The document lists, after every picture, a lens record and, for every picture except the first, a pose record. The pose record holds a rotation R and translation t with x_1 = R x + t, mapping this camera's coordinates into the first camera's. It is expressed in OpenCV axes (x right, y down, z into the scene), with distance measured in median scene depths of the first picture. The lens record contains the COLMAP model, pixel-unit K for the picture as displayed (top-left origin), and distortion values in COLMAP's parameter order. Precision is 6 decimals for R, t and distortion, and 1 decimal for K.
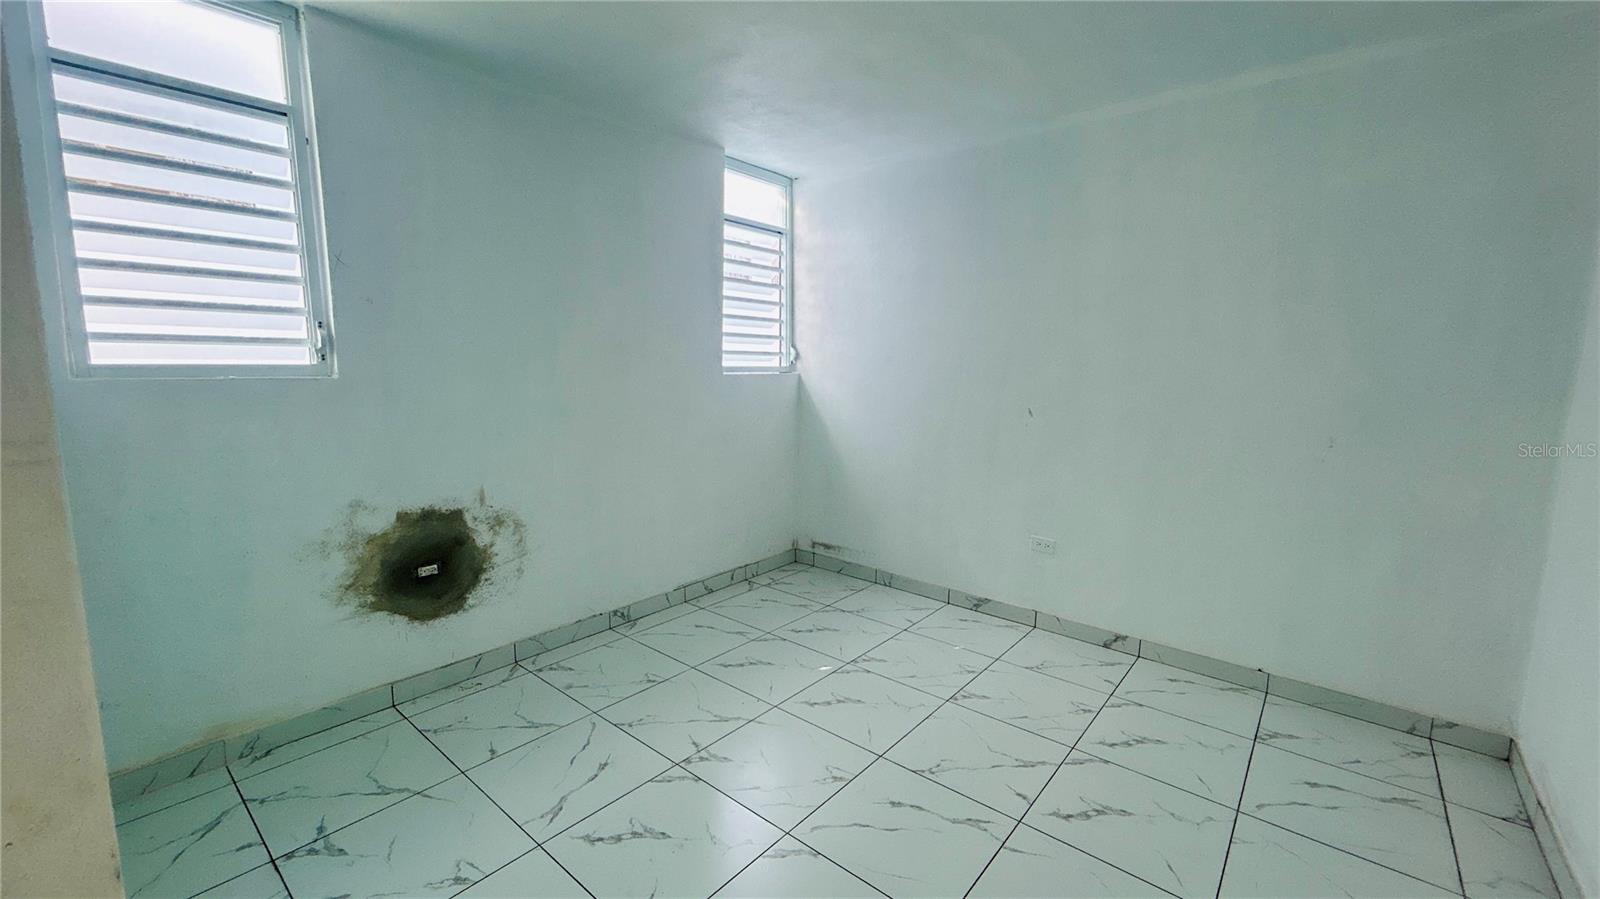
lens RADIAL K [[649.9, 0, 805.2], [0, 649.9, 449.5], [0, 0, 1]] dist [-0.000066, 0.001127]
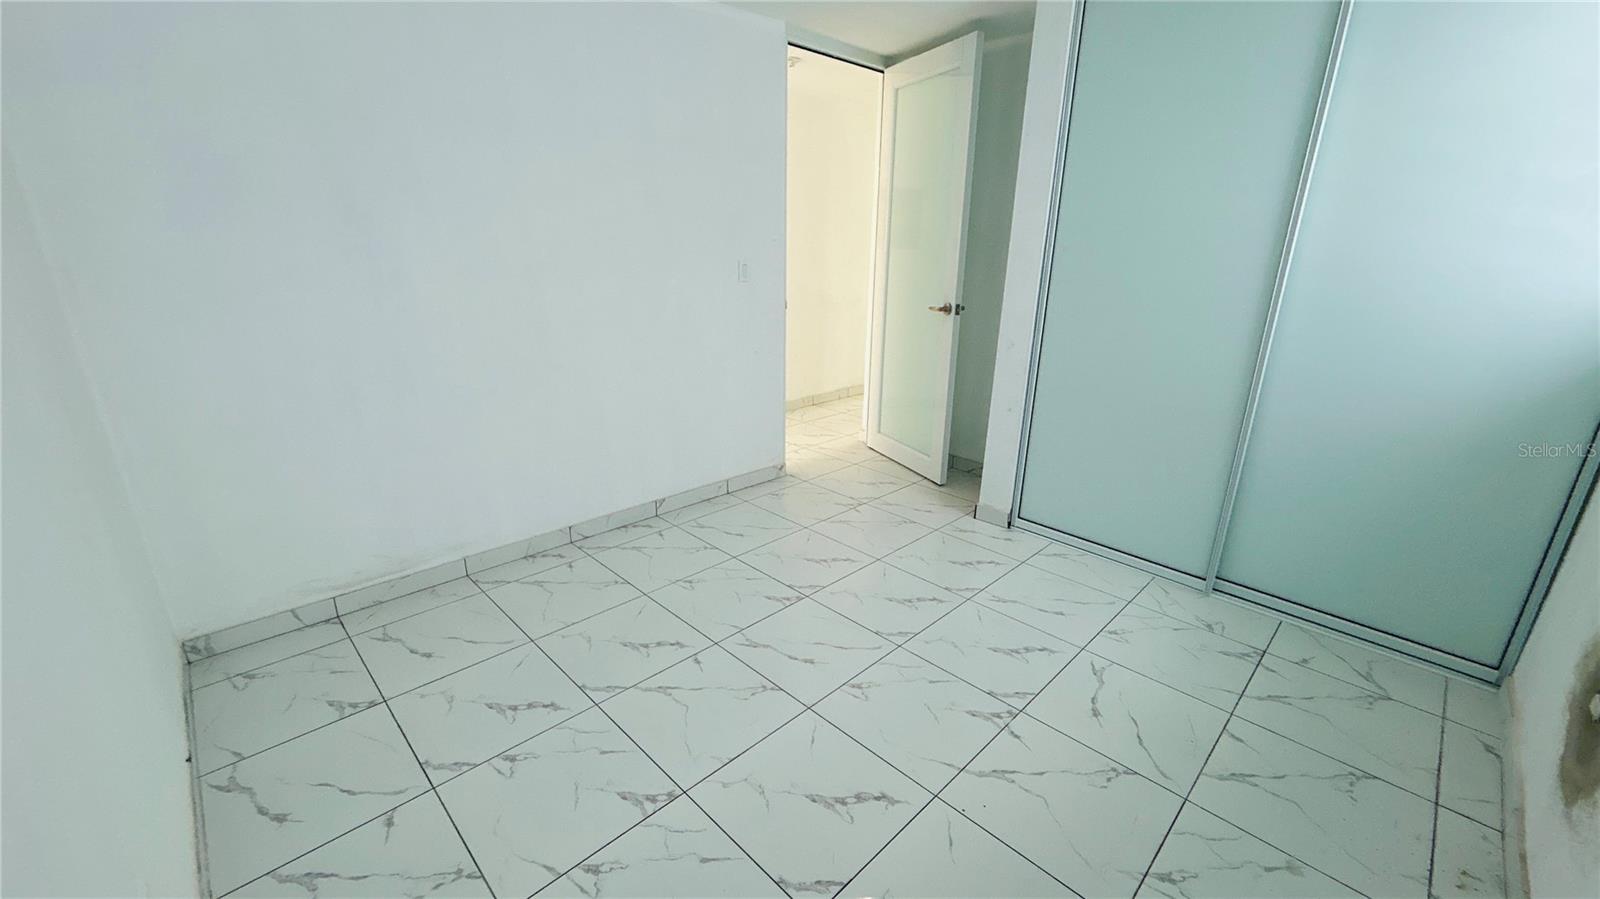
lens RADIAL K [[649.9, 0, 804.6], [0, 649.9, 450.3], [0, 0, 1]] dist [-0.000066, 0.001127]
pose [[-0.995412, -0.059029, 0.075299, 0.076568], [-0.020958, 0.902408, 0.430372, -0.287172], [-0.093355, 0.426820, -0.899505, 1.772245]]
